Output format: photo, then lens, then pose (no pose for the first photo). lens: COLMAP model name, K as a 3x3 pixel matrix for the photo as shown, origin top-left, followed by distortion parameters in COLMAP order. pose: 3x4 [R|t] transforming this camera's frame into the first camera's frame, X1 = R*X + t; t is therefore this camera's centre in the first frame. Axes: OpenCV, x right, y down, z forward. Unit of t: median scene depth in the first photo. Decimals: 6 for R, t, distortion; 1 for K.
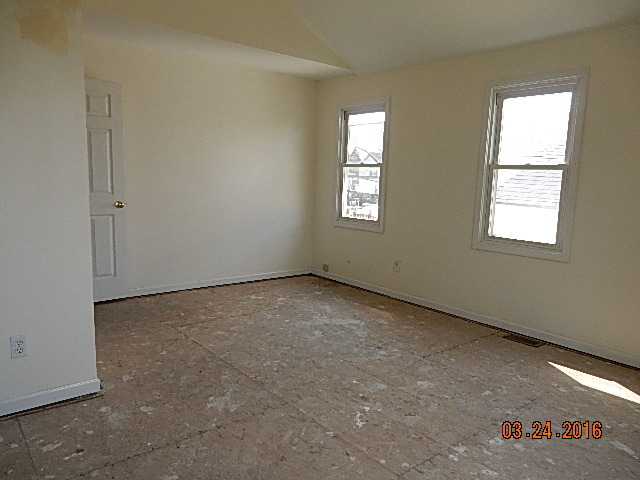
lens RADIAL K [[476.6, 0, 322.5], [0, 476.6, 241.2], [0, 0, 1]] dist [0.003320, 0.000786]
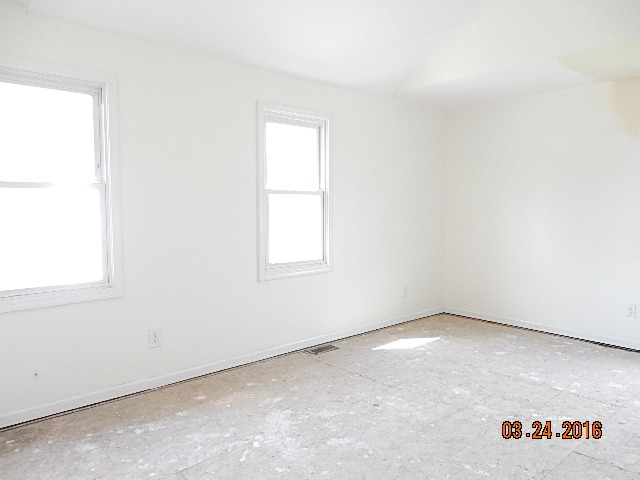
lens RADIAL K [[476.6, 0, 322.5], [0, 476.6, 235.6], [0, 0, 1]] dist [0.003320, 0.000786]
pose [[-0.040868, -0.102161, 0.993928, -0.619311], [0.132548, 0.985413, 0.106736, -0.160999], [-0.990334, 0.136105, -0.026731, 0.952731]]
